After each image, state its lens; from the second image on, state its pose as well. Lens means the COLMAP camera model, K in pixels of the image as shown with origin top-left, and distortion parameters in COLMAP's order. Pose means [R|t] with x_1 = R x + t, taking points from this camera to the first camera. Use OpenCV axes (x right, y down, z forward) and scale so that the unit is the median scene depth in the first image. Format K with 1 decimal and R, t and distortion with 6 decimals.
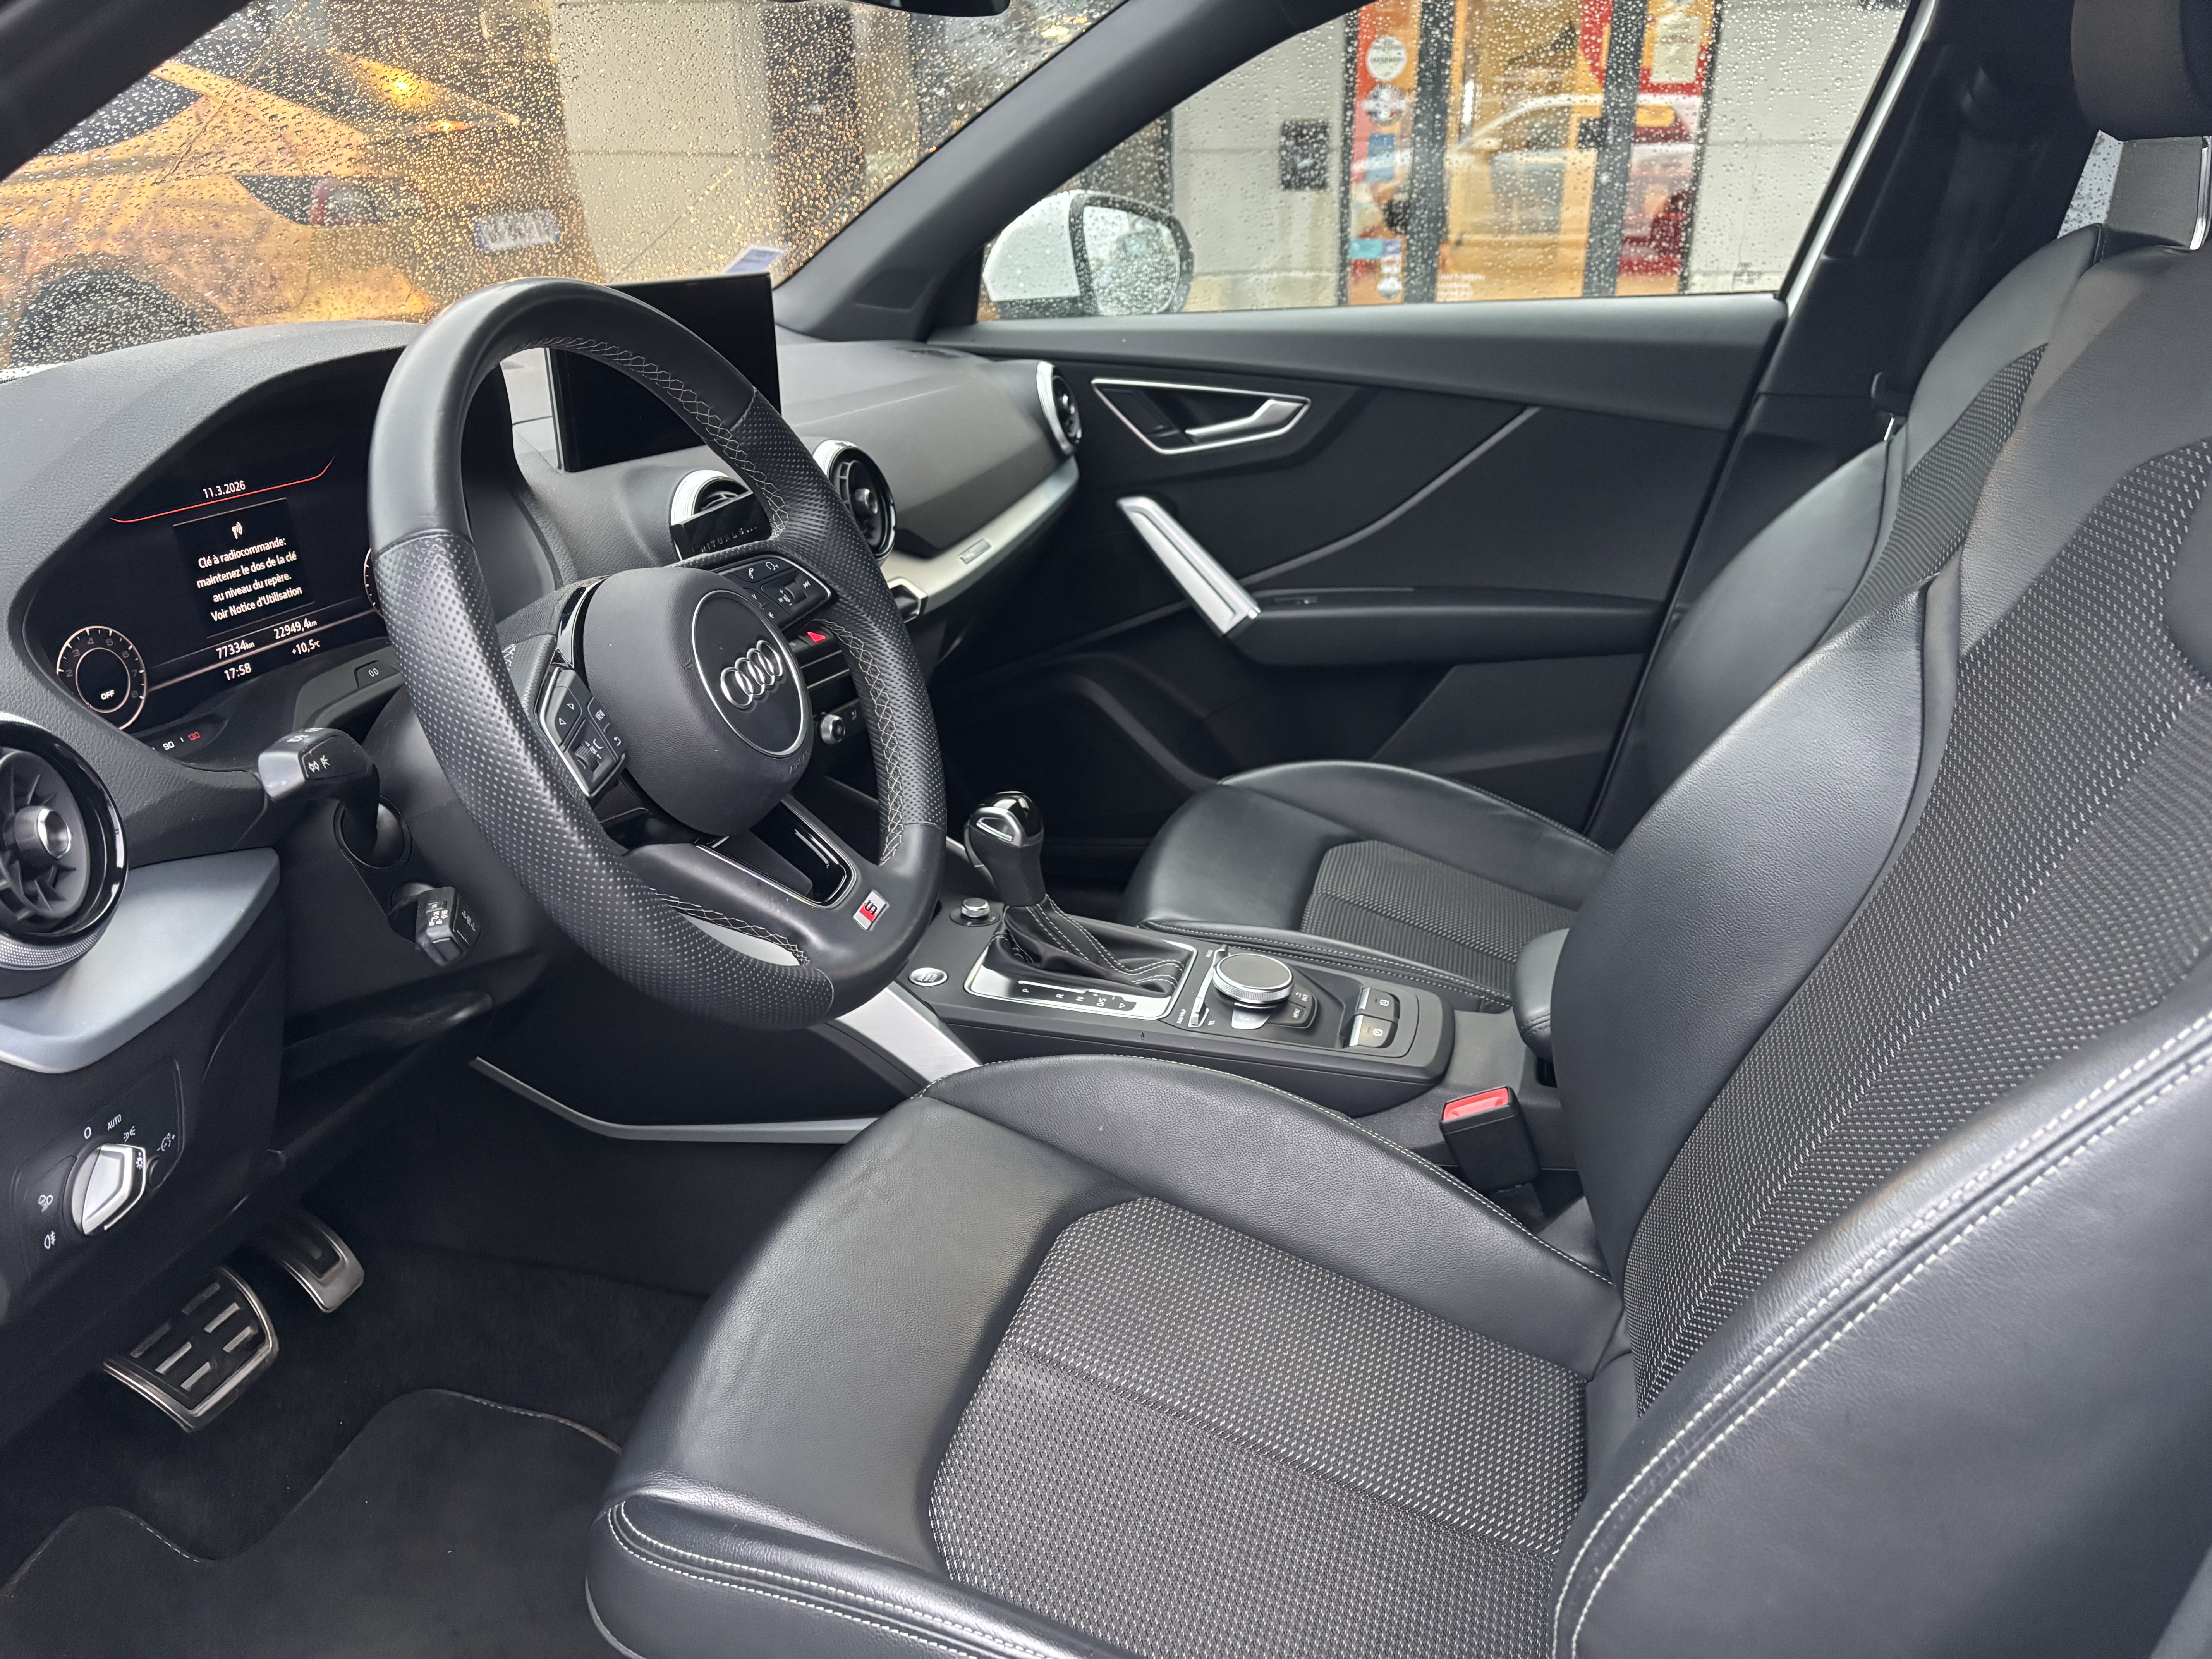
lens RADIAL K [[1682.4, 0, 1121.3], [0, 1682.4, 824.3], [0, 0, 1]] dist [0.056945, -0.064284]
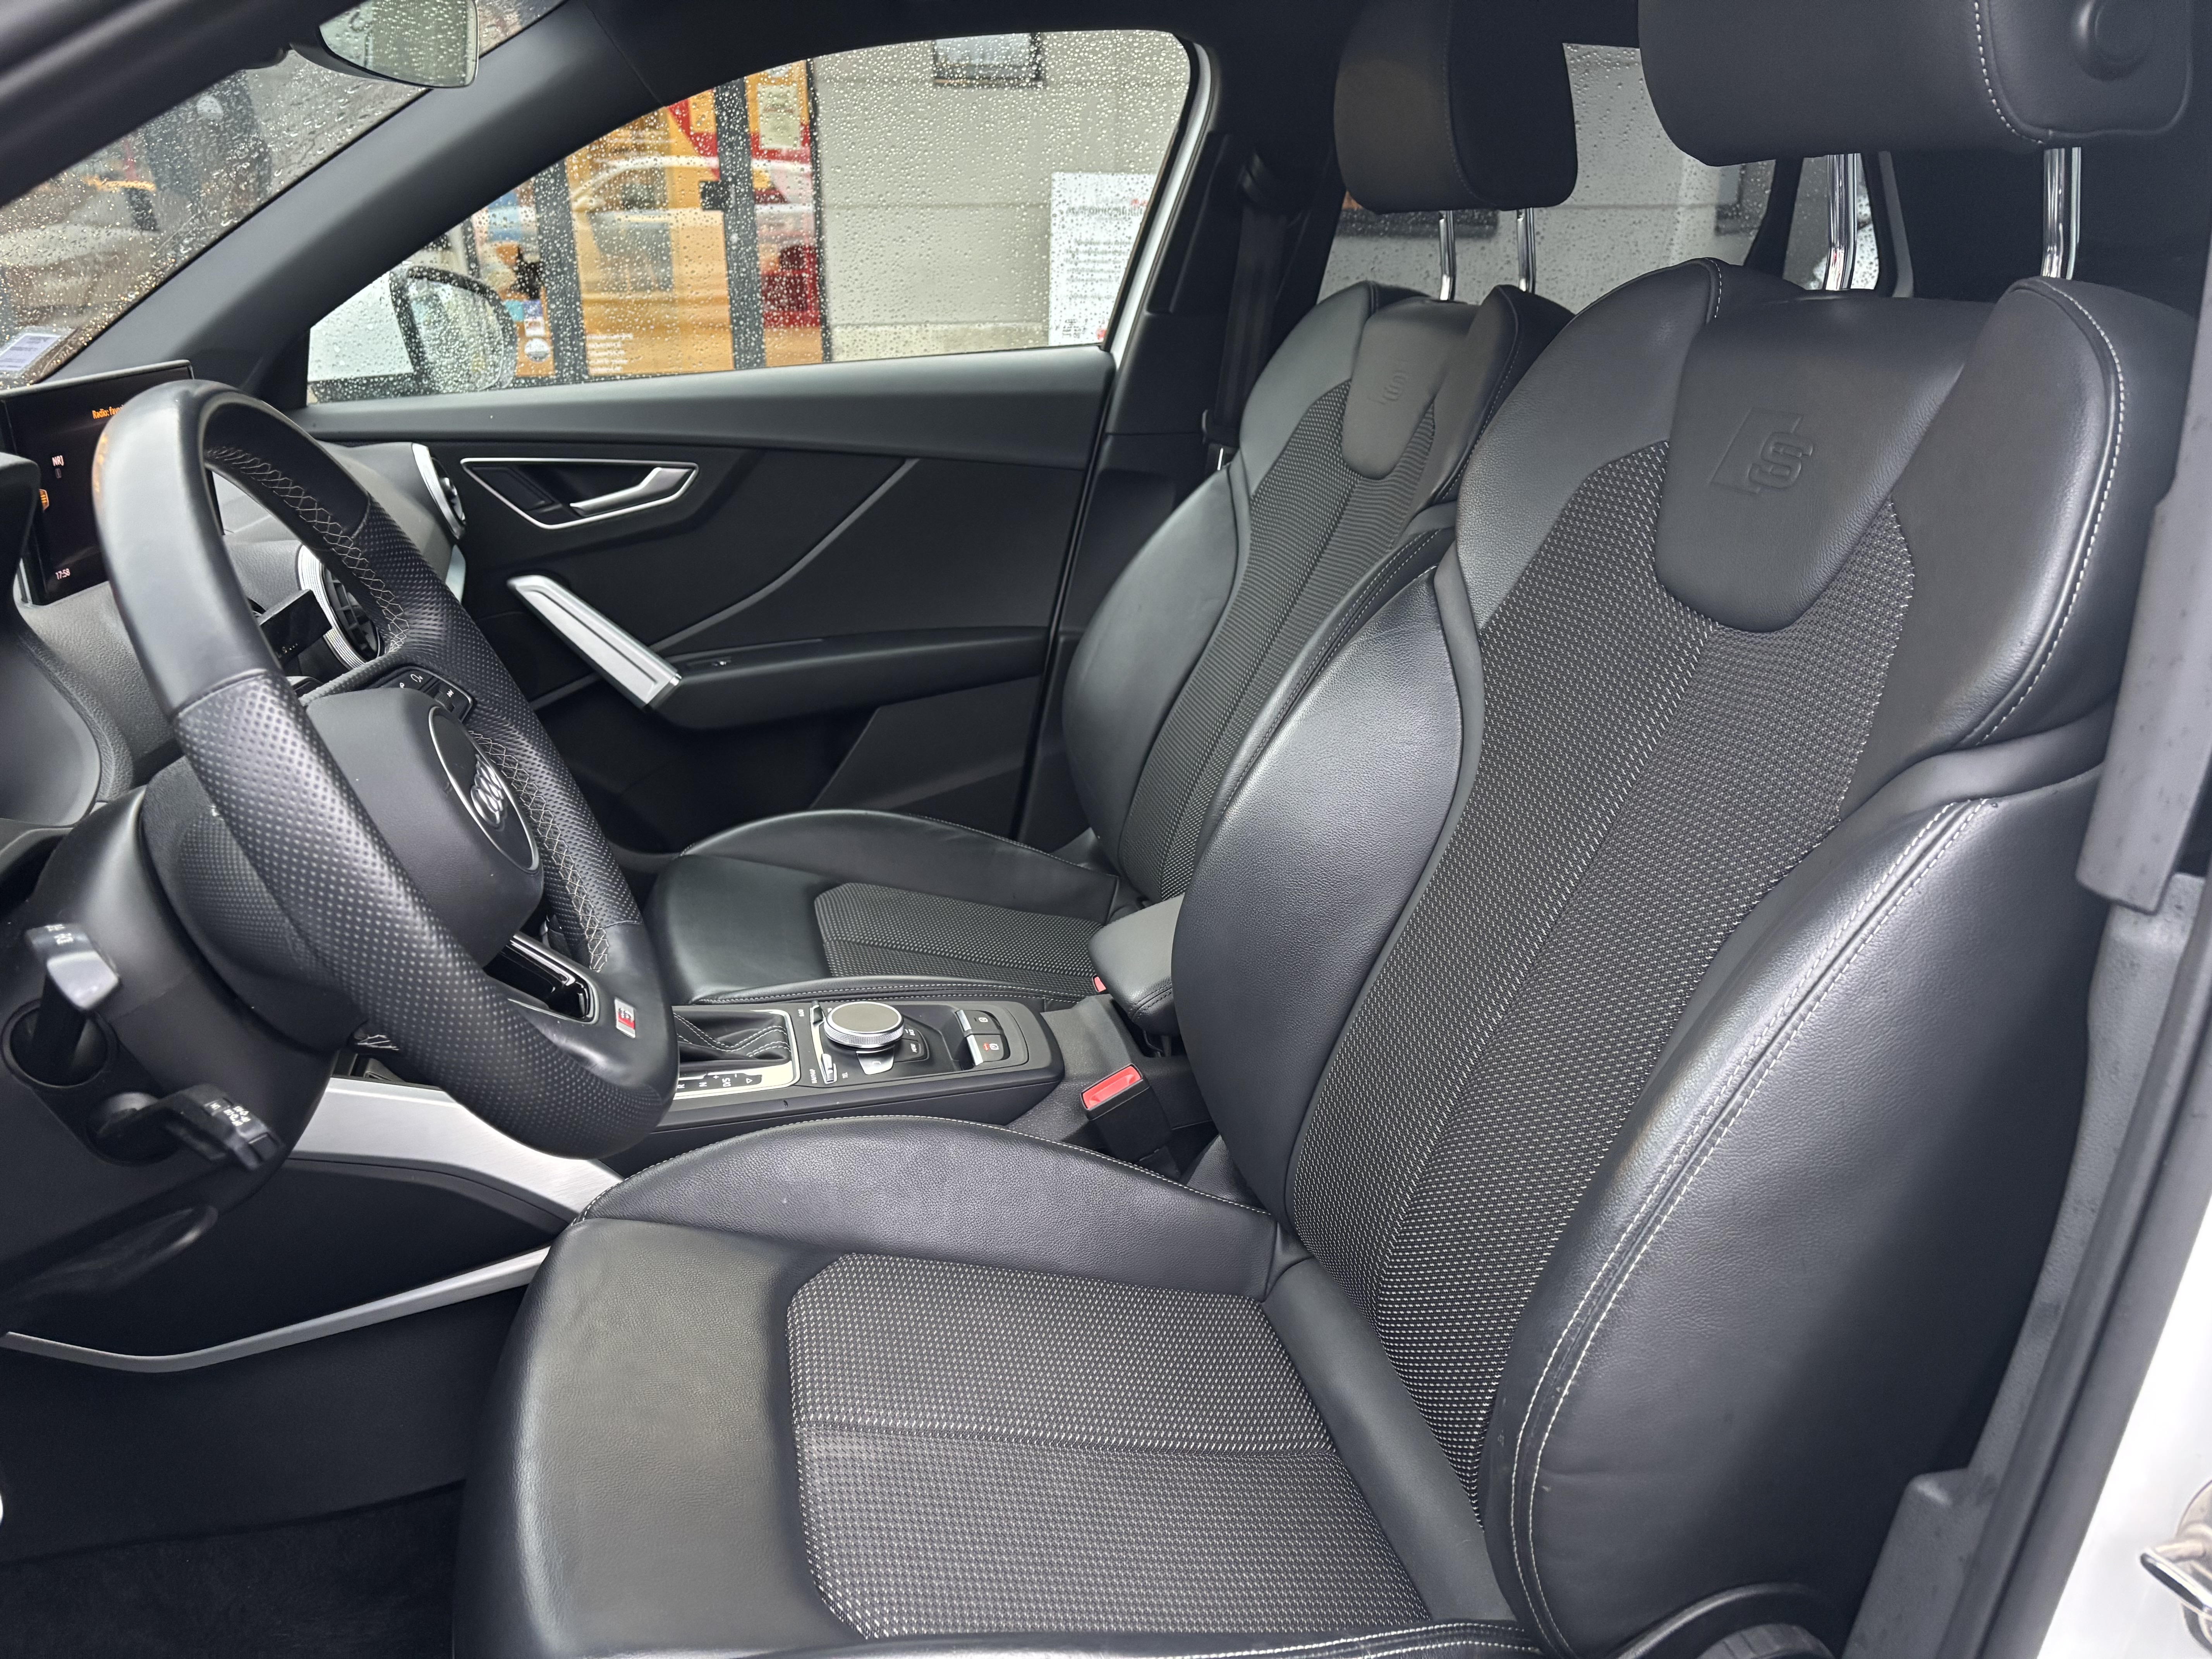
lens RADIAL K [[1668.0, 0, 1106.0], [0, 1668.0, 829.5], [0, 0, 1]] dist [0.077598, -0.101211]
pose [[0.882280, -0.166302, 0.440369, -0.172666], [0.177518, 0.983989, 0.015939, -0.012150], [-0.435969, 0.064110, 0.897675, 0.011350]]
